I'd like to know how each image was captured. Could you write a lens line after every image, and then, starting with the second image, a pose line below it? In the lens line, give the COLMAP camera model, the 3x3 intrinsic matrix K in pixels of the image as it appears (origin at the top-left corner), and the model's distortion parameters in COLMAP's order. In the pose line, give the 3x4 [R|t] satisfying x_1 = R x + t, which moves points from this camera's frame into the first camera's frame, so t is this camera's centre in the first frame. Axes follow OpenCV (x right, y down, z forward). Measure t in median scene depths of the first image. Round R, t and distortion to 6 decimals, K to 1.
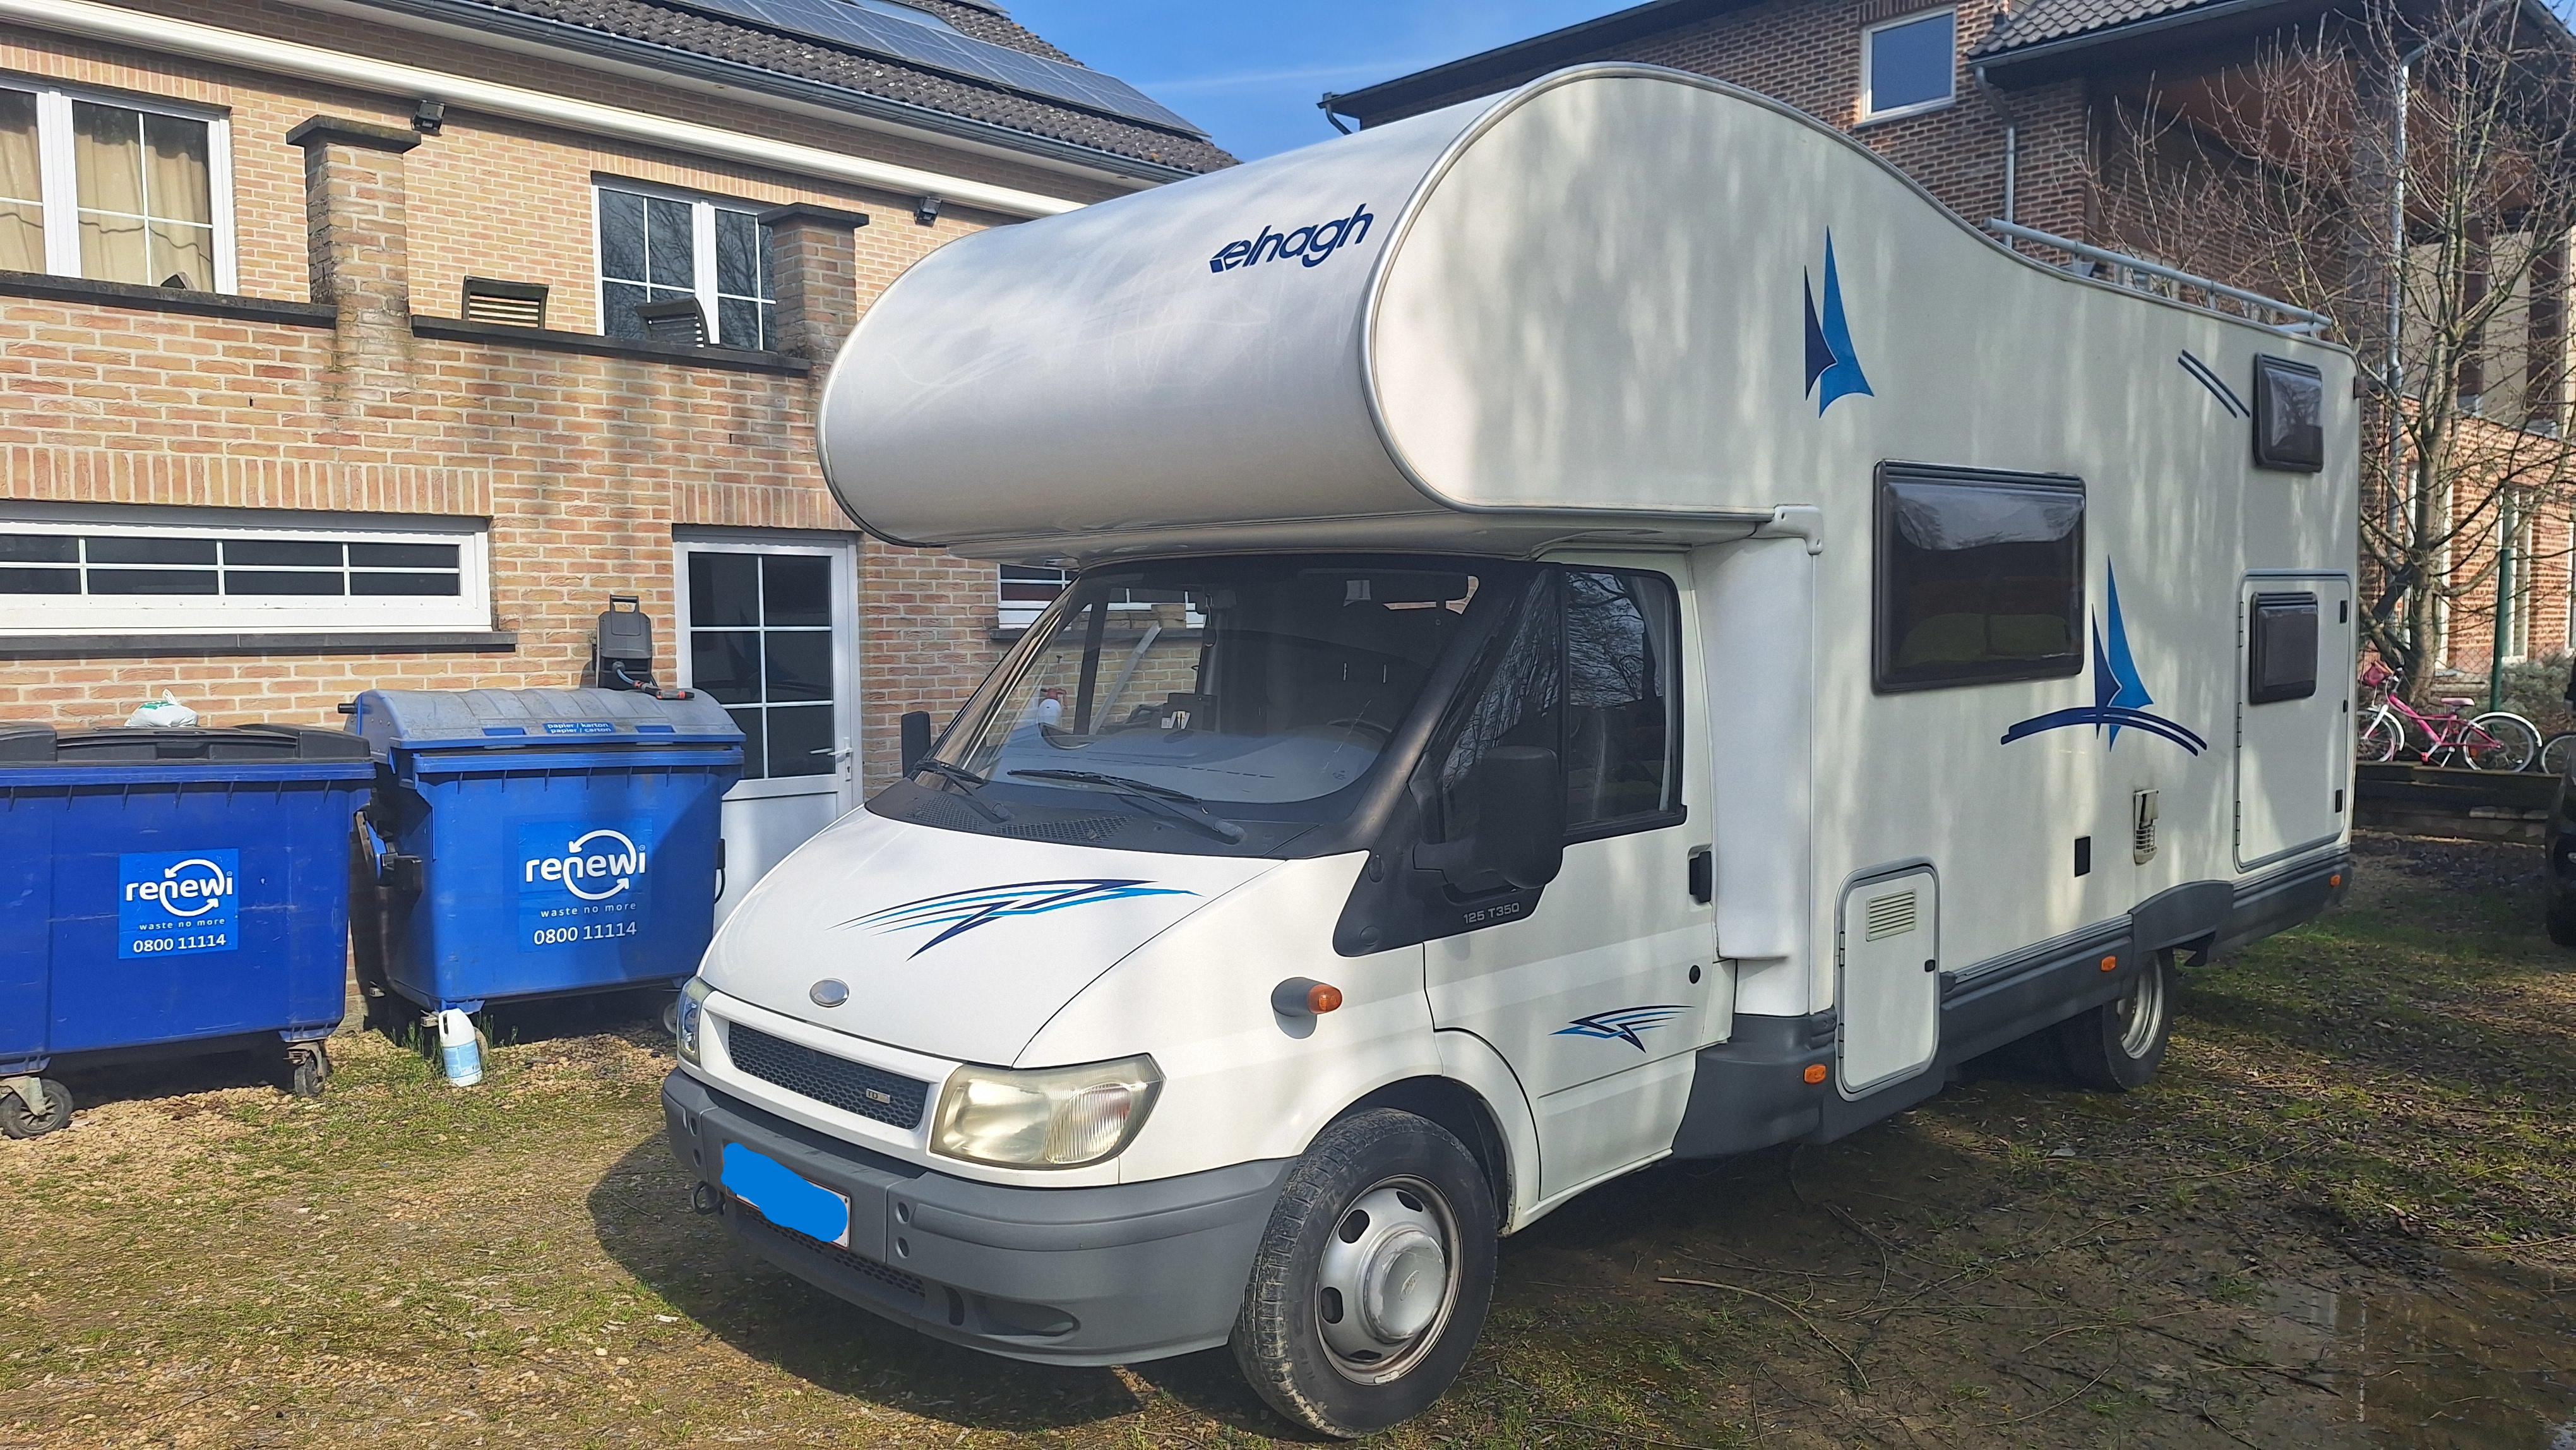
lens RADIAL K [[1817.8, 0, 1294.8], [0, 1817.8, 717.0], [0, 0, 1]] dist [0.067748, -0.072212]
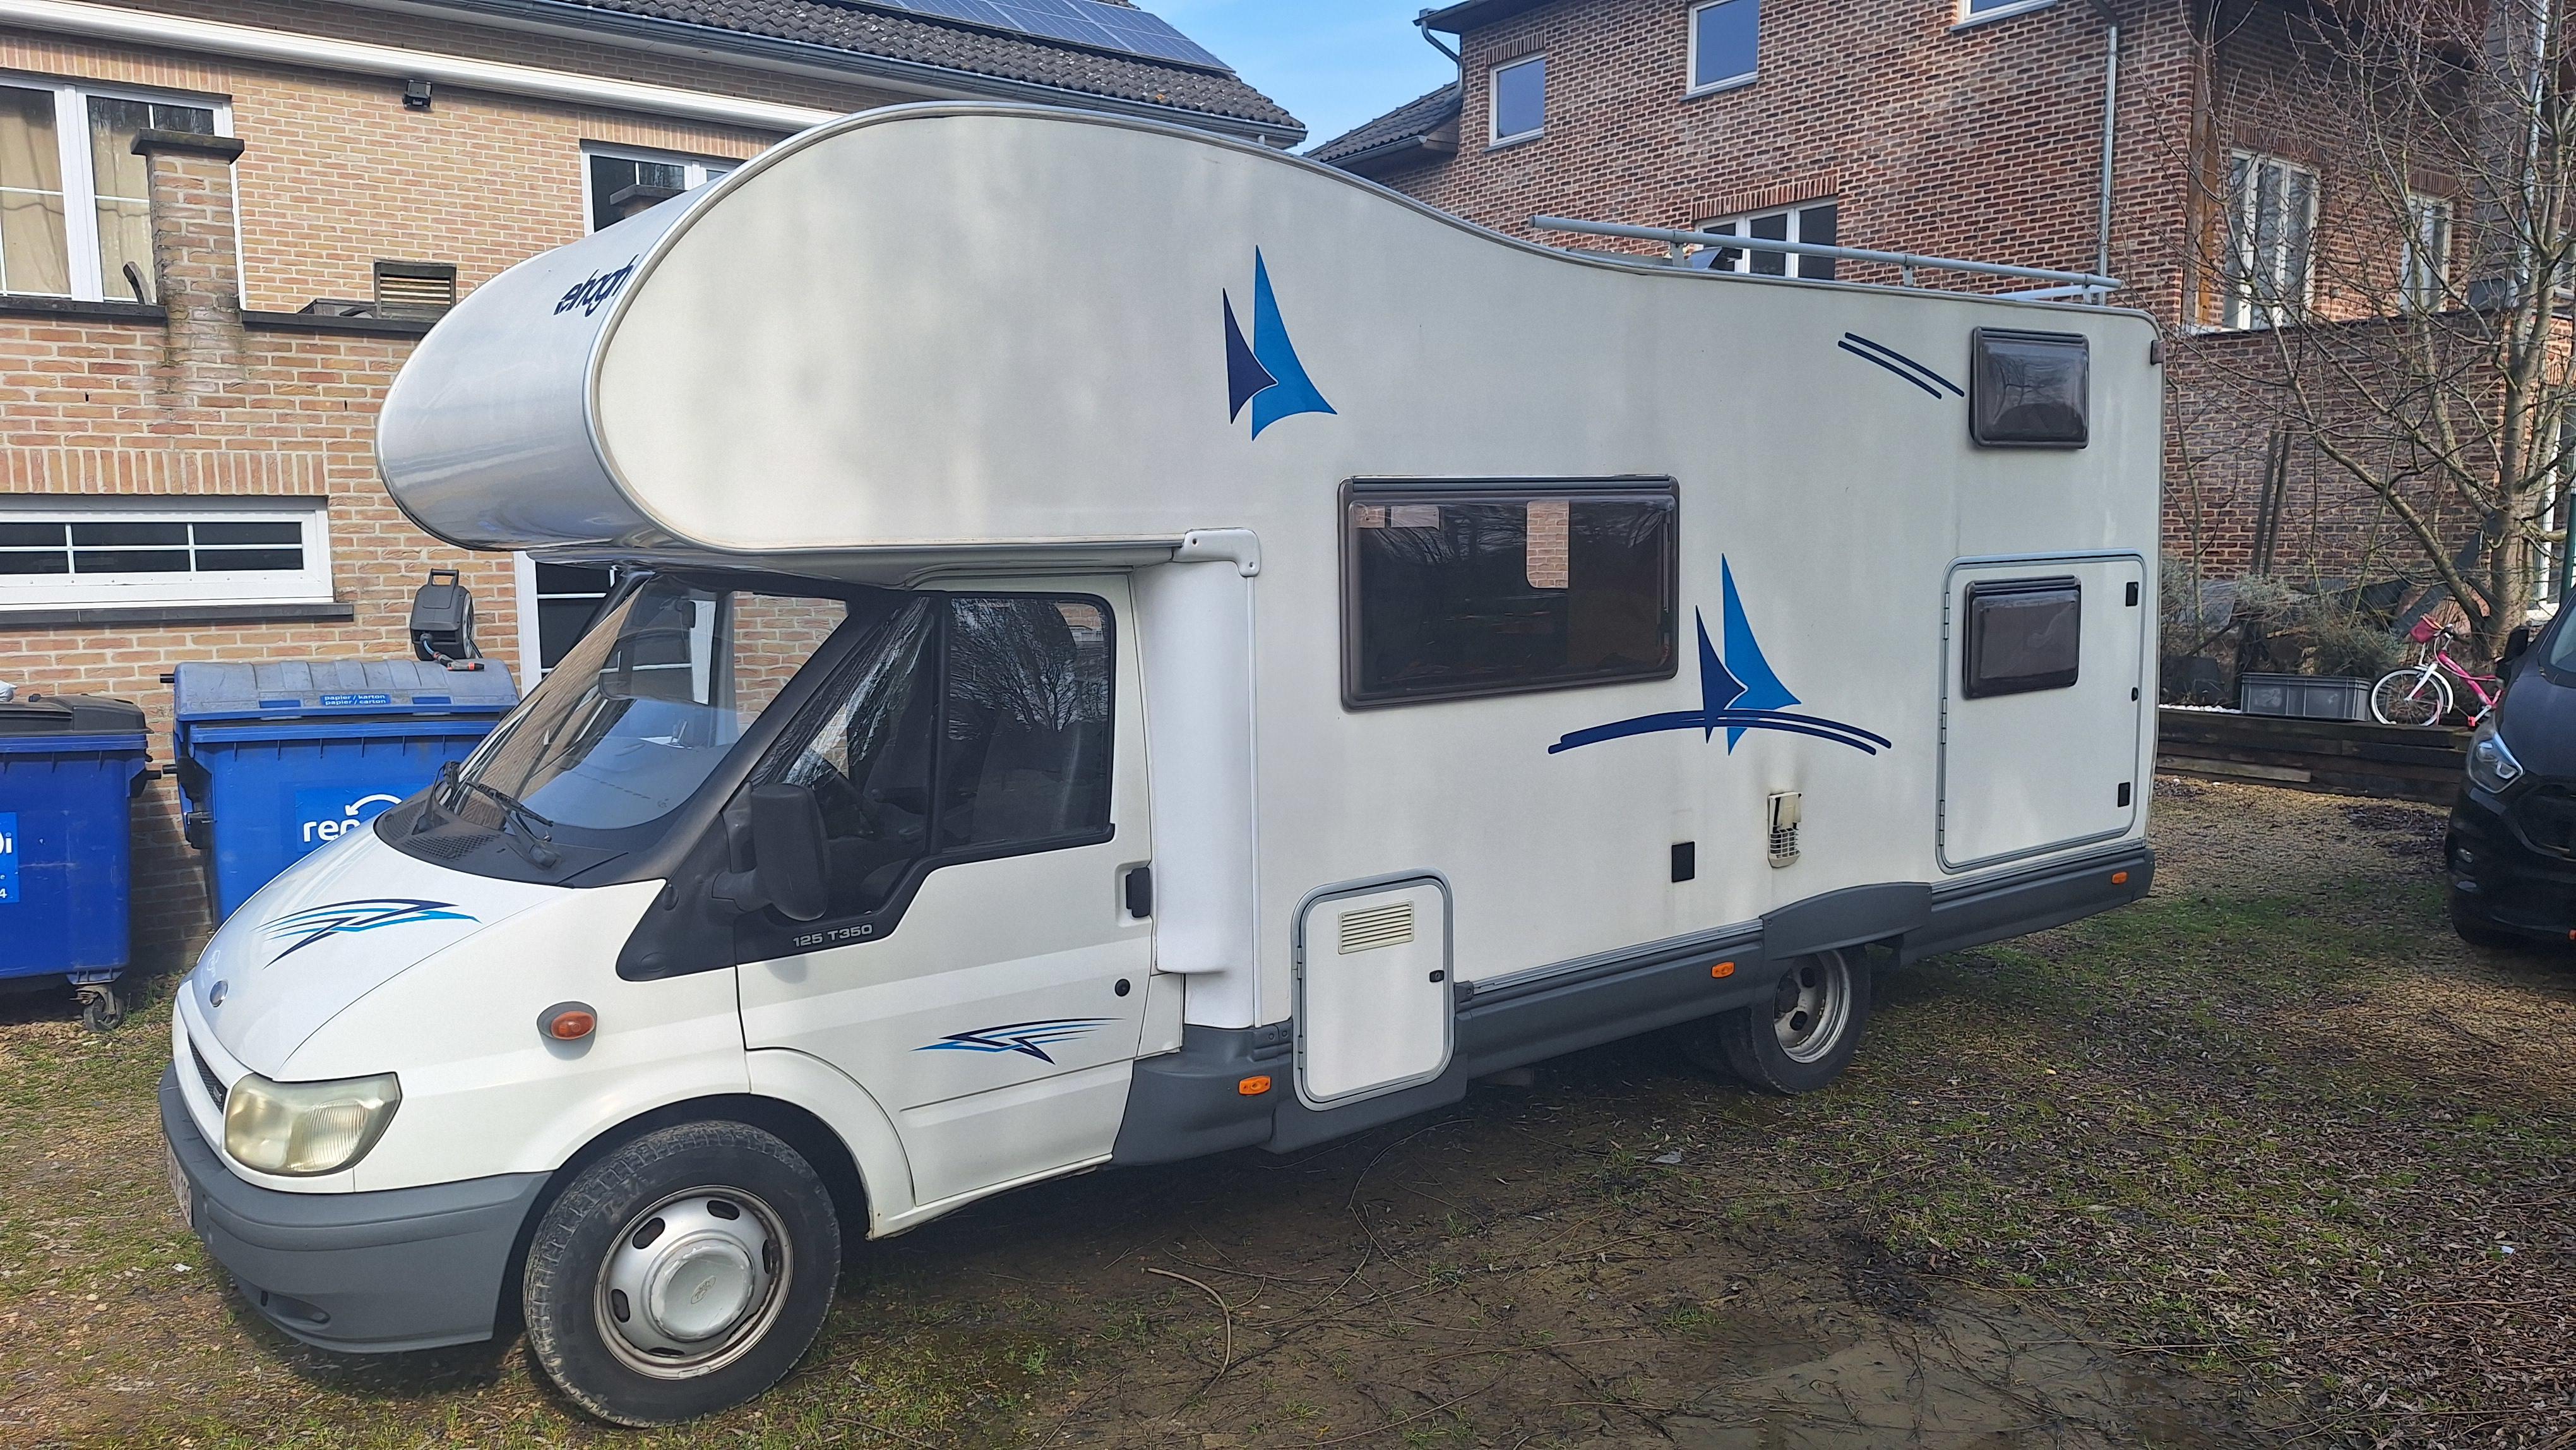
lens RADIAL K [[1817.8, 0, 1276.3], [0, 1817.8, 716.2], [0, 0, 1]] dist [0.067748, -0.072212]
pose [[0.989768, 0.014125, -0.141987, 0.351813], [-0.007259, 0.998784, 0.048757, -0.048422], [0.142503, -0.047228, 0.988667, 0.009093]]
